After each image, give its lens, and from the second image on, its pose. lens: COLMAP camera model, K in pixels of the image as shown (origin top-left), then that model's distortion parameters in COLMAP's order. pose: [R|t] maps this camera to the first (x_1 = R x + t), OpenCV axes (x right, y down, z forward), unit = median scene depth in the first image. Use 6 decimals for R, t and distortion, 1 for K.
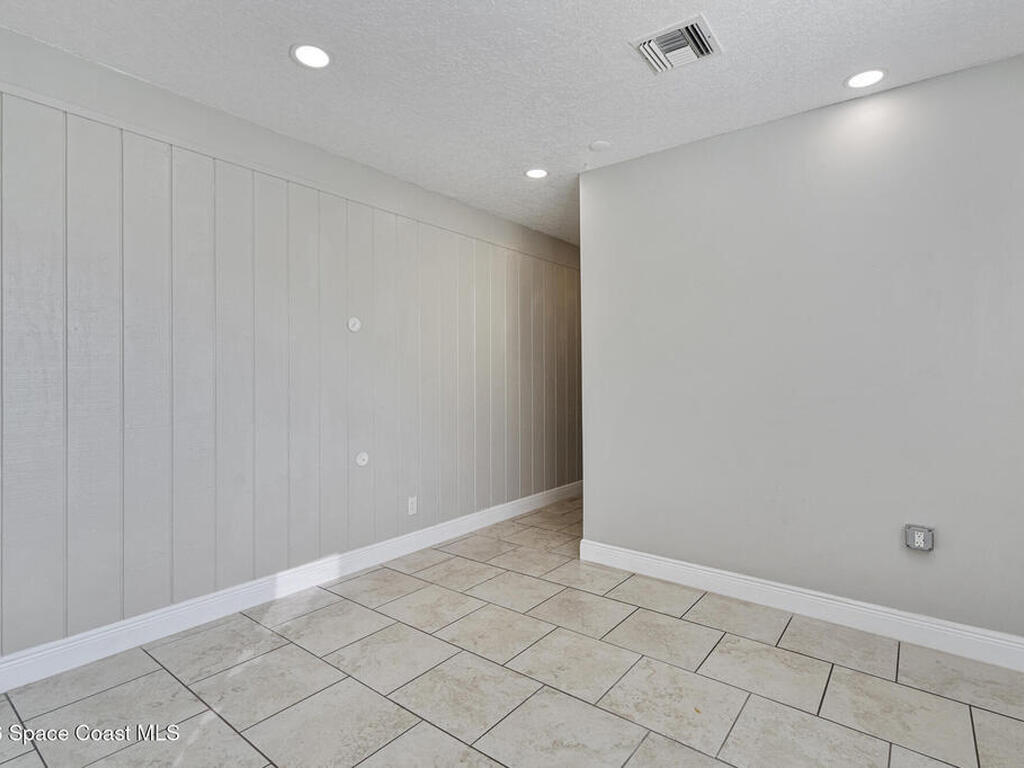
lens RADIAL K [[521.6, 0, 517.3], [0, 521.6, 388.3], [0, 0, 1]] dist [-0.002172, 0.003438]
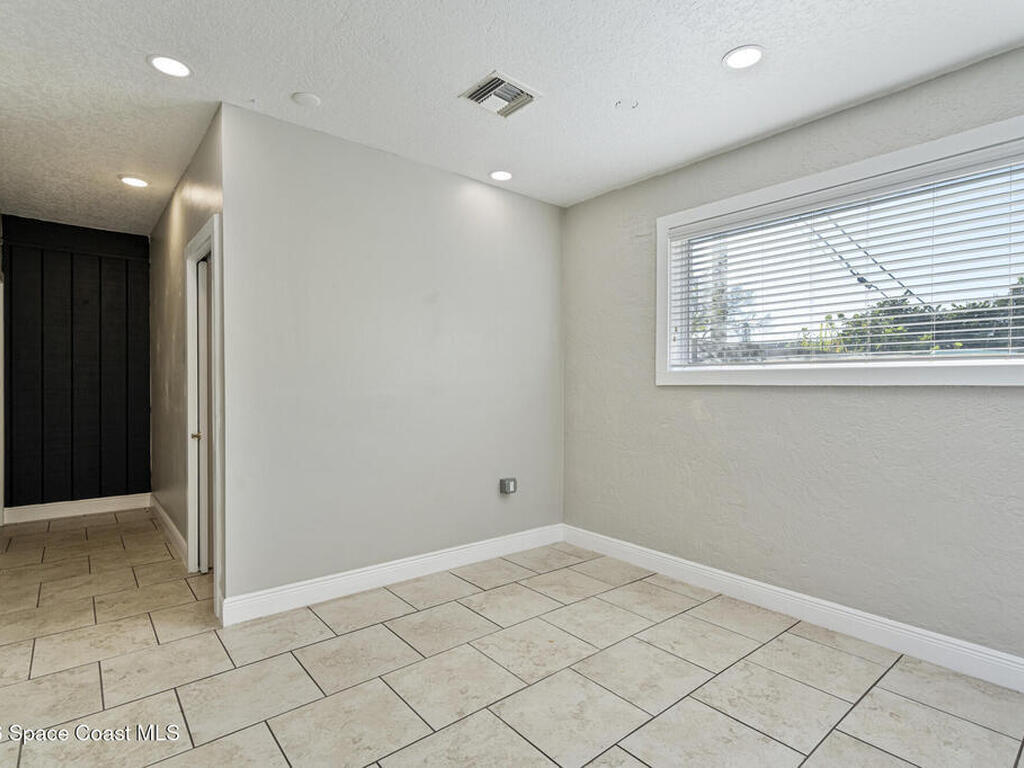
lens RADIAL K [[521.6, 0, 516.5], [0, 521.6, 379.7], [0, 0, 1]] dist [-0.002172, 0.003438]
pose [[0.214223, 0.011412, 0.976718, -0.660255], [0.013203, 0.999807, -0.014577, -0.002315], [-0.976695, 0.016019, 0.214031, 0.571781]]
